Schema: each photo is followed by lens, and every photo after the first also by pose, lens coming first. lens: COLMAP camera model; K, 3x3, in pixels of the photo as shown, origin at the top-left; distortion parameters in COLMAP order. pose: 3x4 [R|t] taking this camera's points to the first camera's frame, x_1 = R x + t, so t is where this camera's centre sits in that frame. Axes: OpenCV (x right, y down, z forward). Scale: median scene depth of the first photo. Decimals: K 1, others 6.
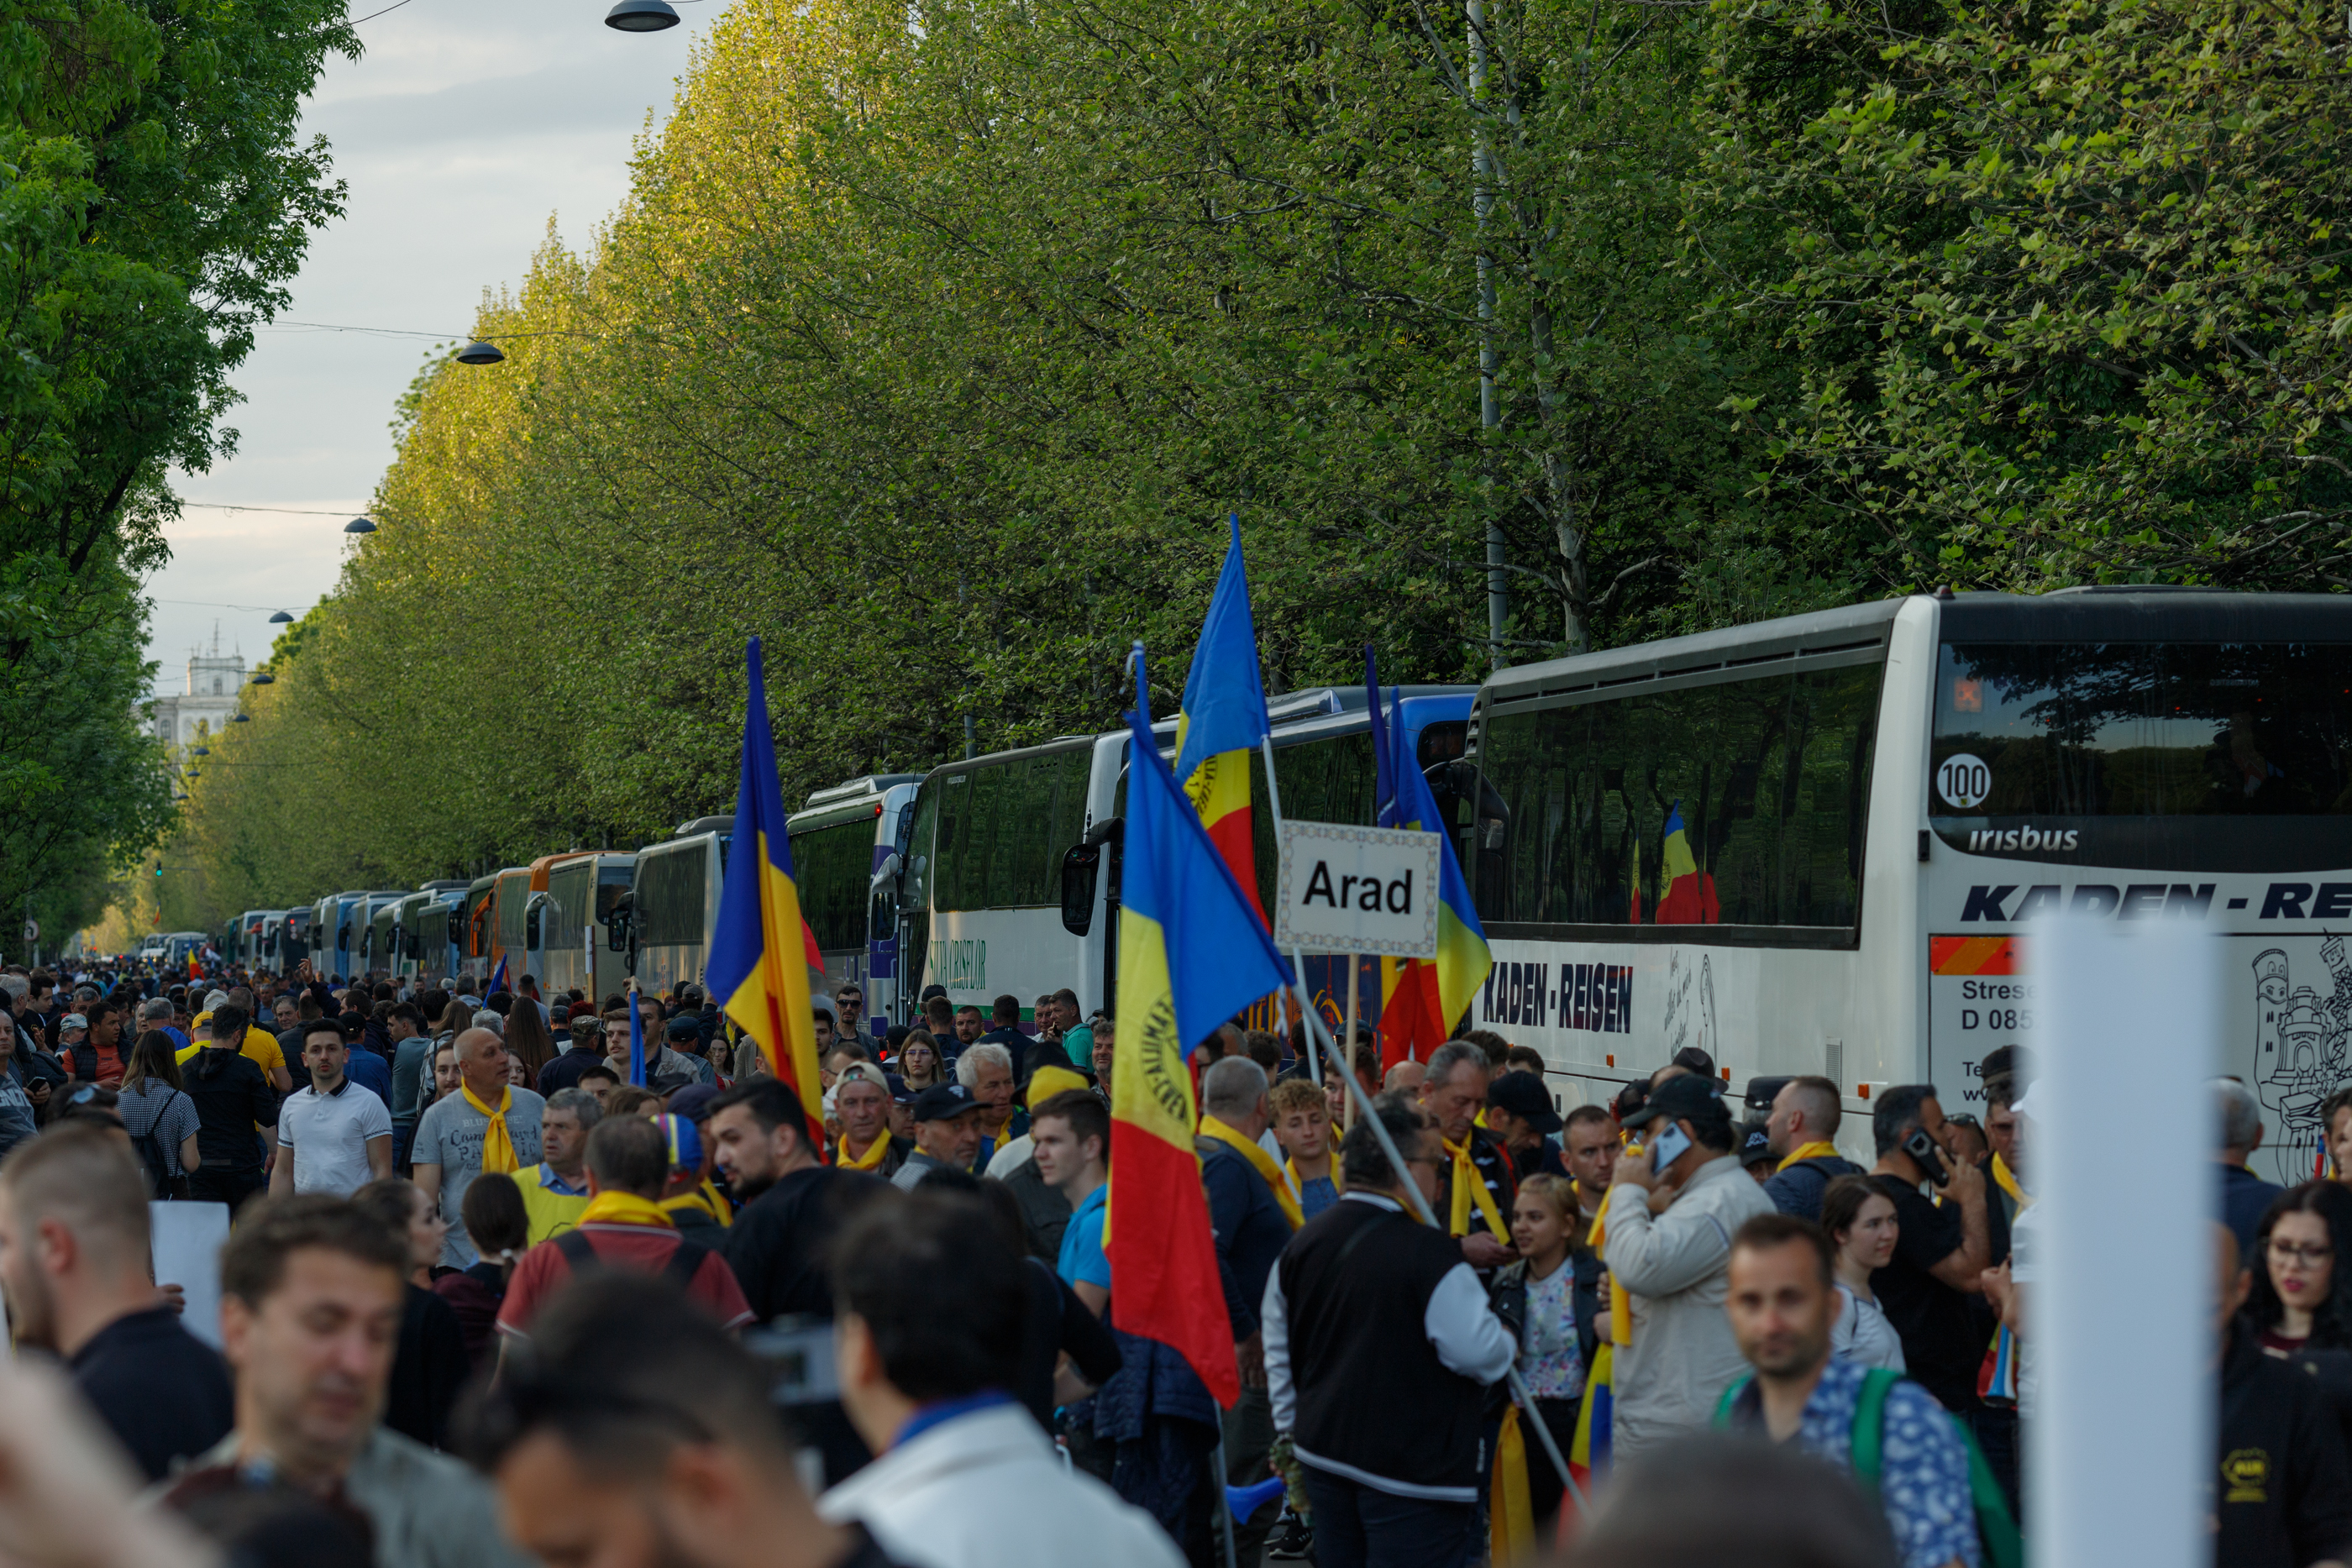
lens RADIAL K [[9194.2, 0, 1175.3], [0, 9194.2, 786.8], [0, 0, 1]] dist [-0.127809, 0.000000]
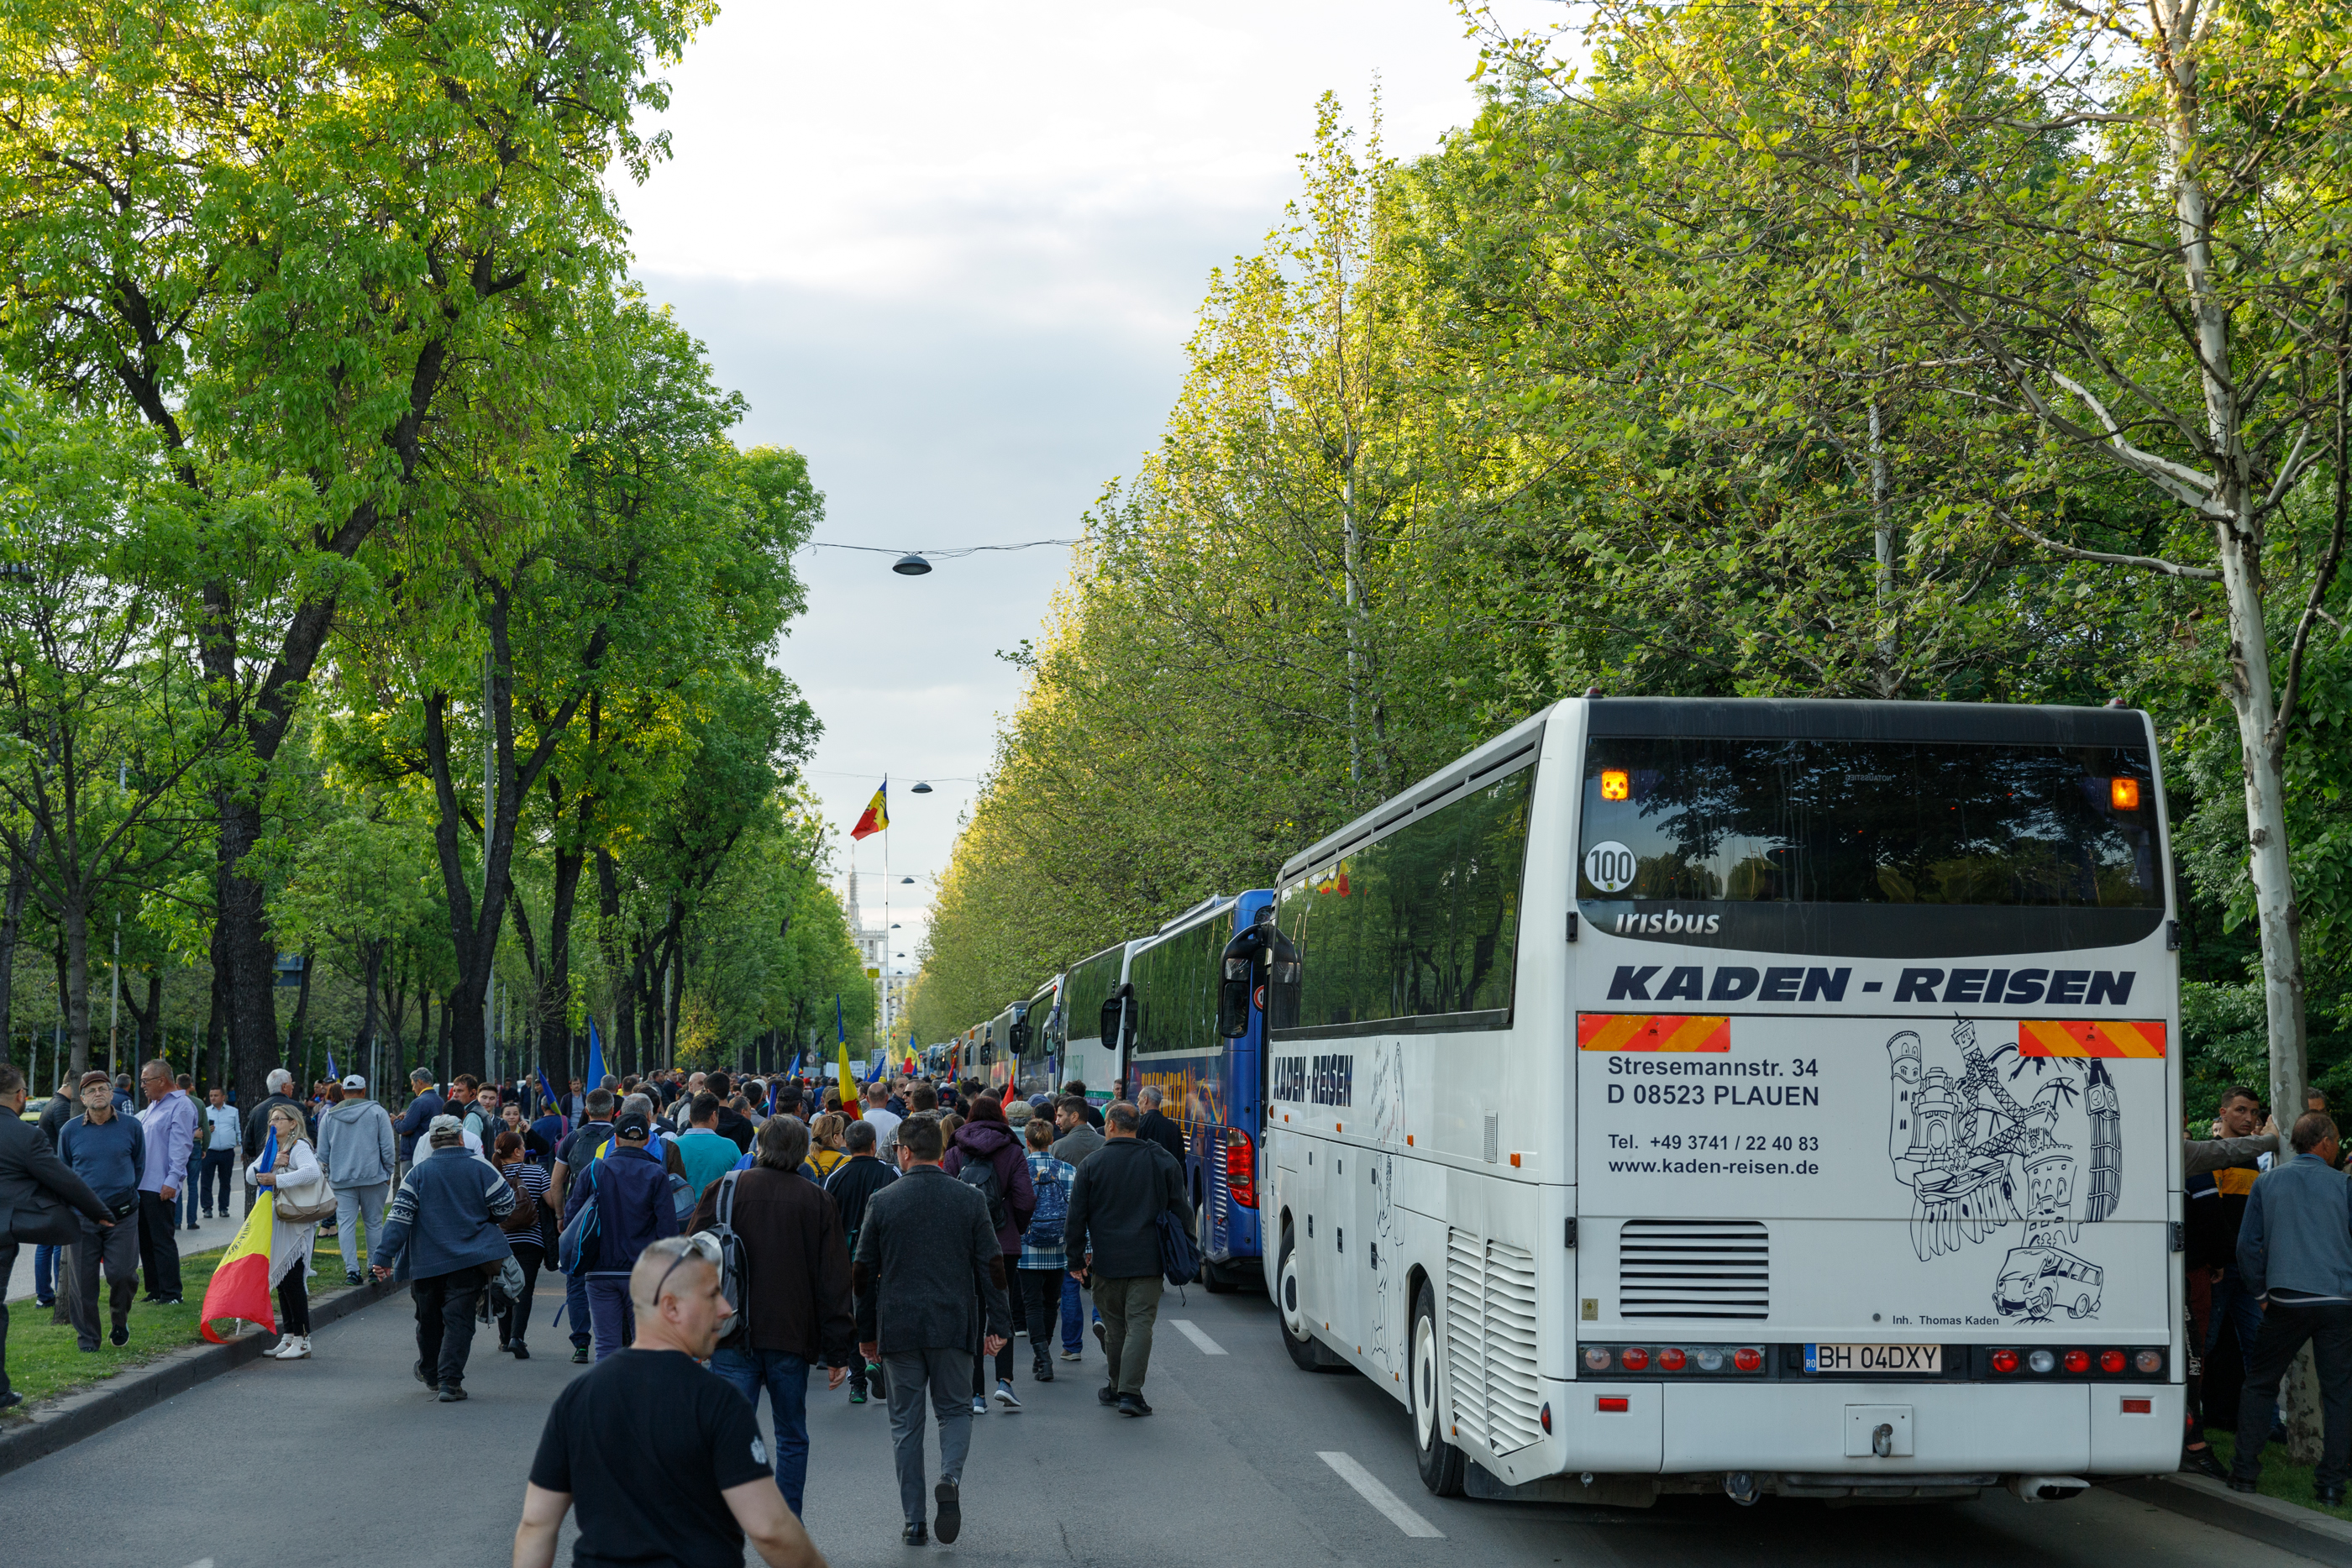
lens RADIAL K [[3304.3, 0, 1174.9], [0, 3304.3, 773.9], [0, 0, 1]] dist [-0.009935, 0.000000]
pose [[0.998978, 0.008924, -0.044309, 0.052506], [-0.012181, 0.997200, -0.073787, 0.017242], [0.043526, 0.074252, 0.996289, 0.617873]]
